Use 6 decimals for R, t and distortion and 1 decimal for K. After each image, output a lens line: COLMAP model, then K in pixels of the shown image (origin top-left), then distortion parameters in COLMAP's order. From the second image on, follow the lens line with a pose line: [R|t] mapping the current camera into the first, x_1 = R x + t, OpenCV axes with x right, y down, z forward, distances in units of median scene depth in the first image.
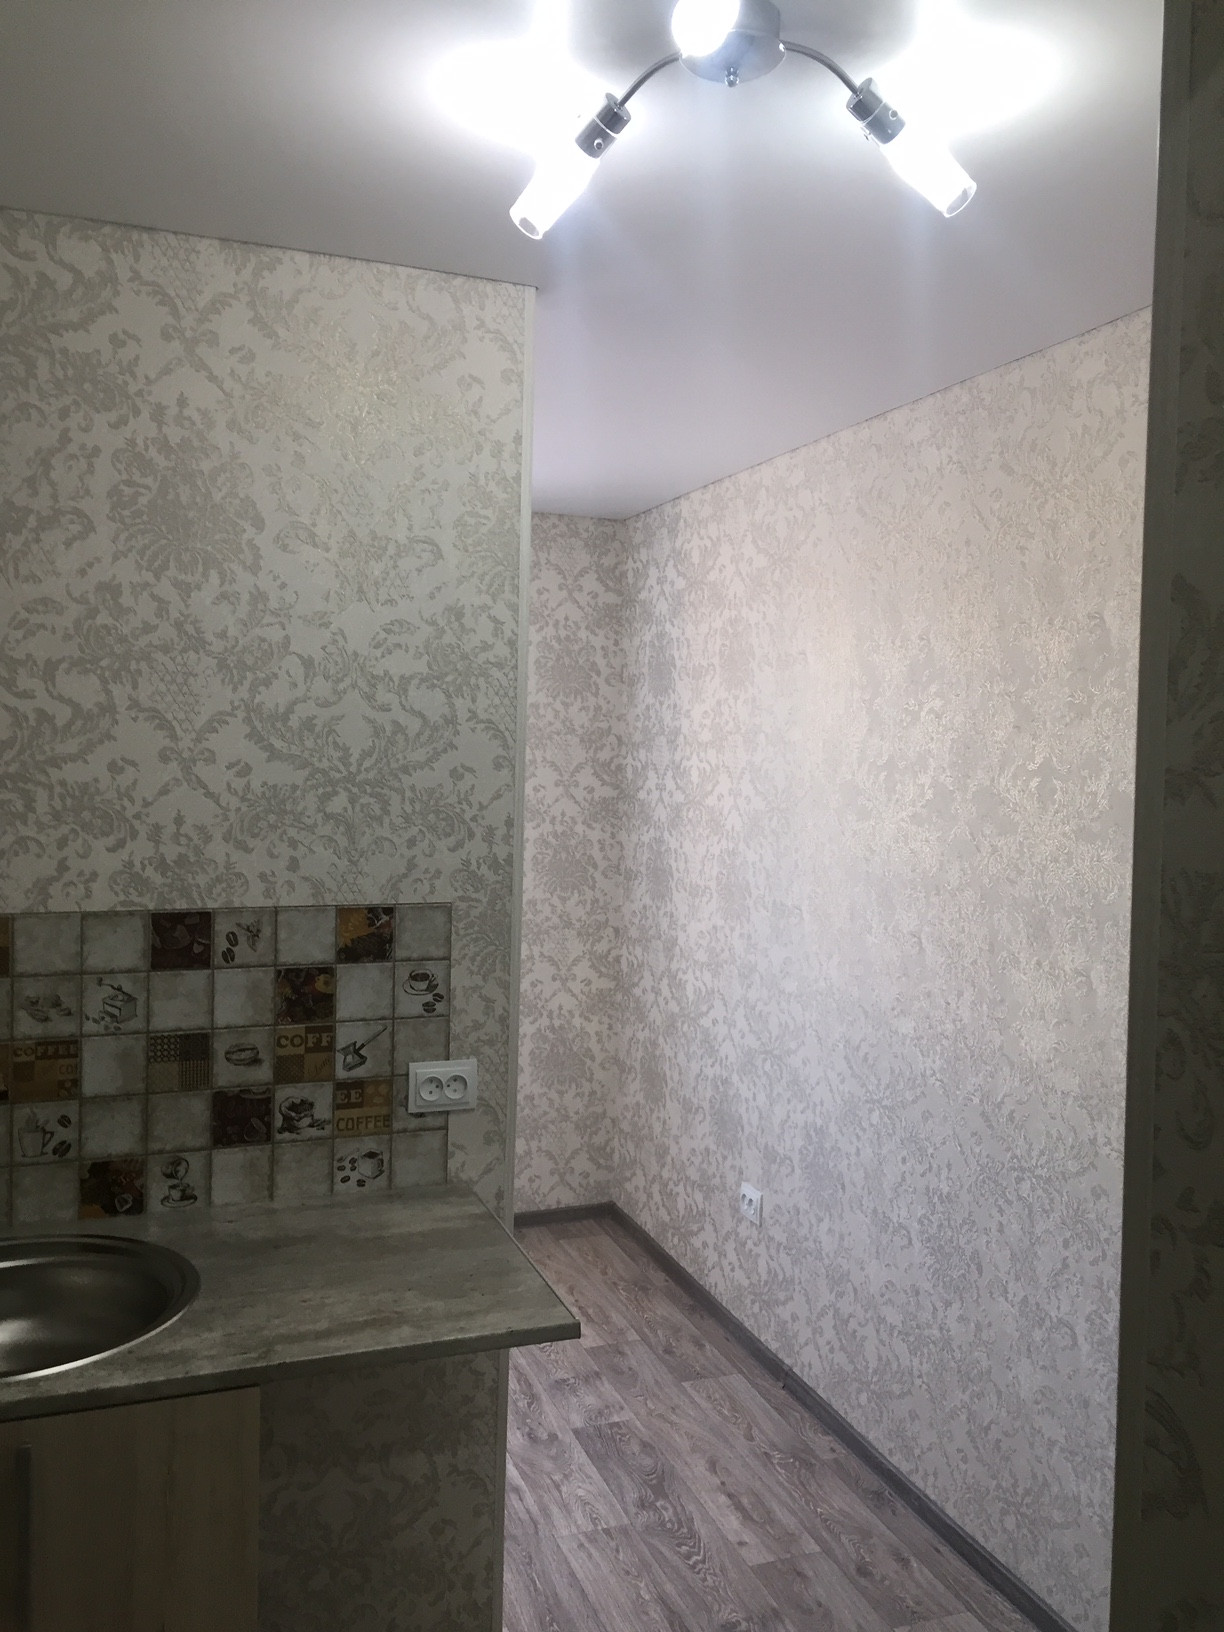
lens RADIAL K [[1391.7, 0, 657.1], [0, 1391.7, 811.6], [0, 0, 1]] dist [0.084748, -0.106700]
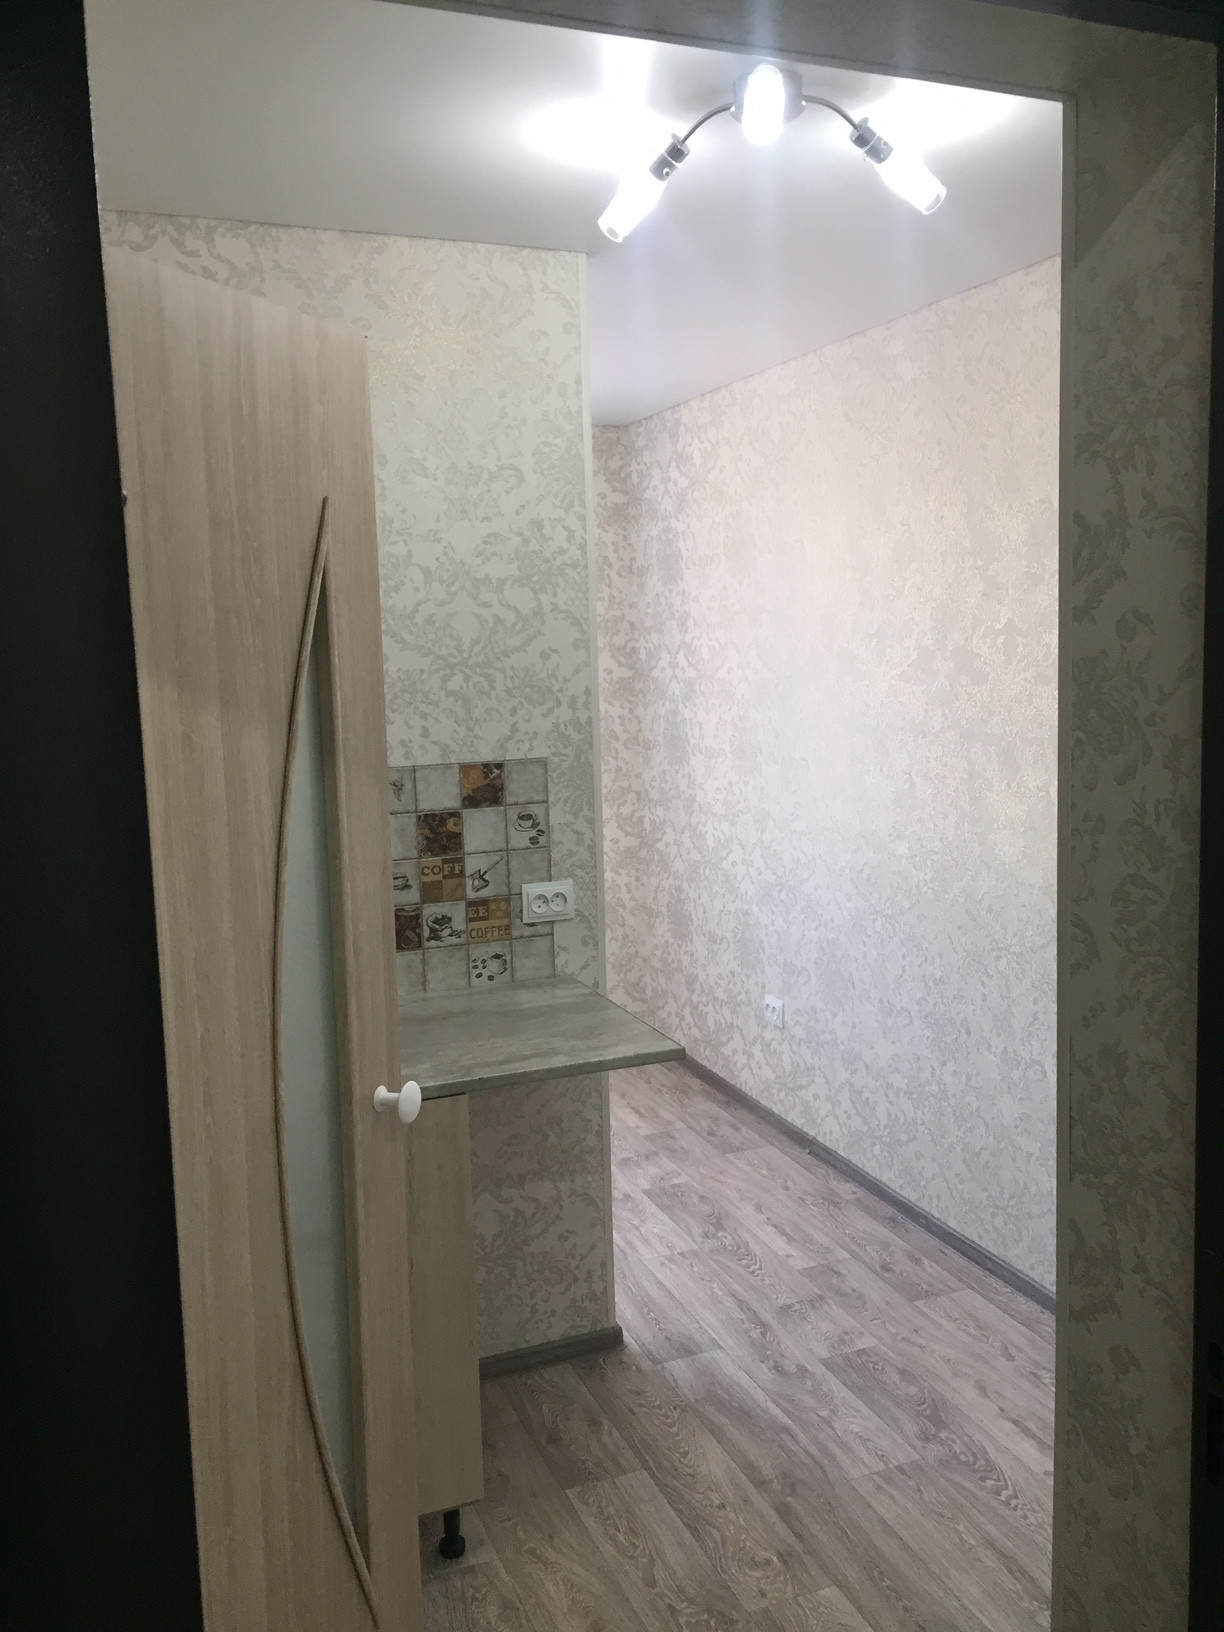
lens RADIAL K [[1391.7, 0, 668.2], [0, 1391.7, 809.8], [0, 0, 1]] dist [0.084748, -0.106700]
pose [[0.998132, -0.053755, 0.029040, -0.076376], [0.051317, 0.995552, 0.079005, 0.018163], [-0.033158, -0.077368, 0.996451, -0.264479]]
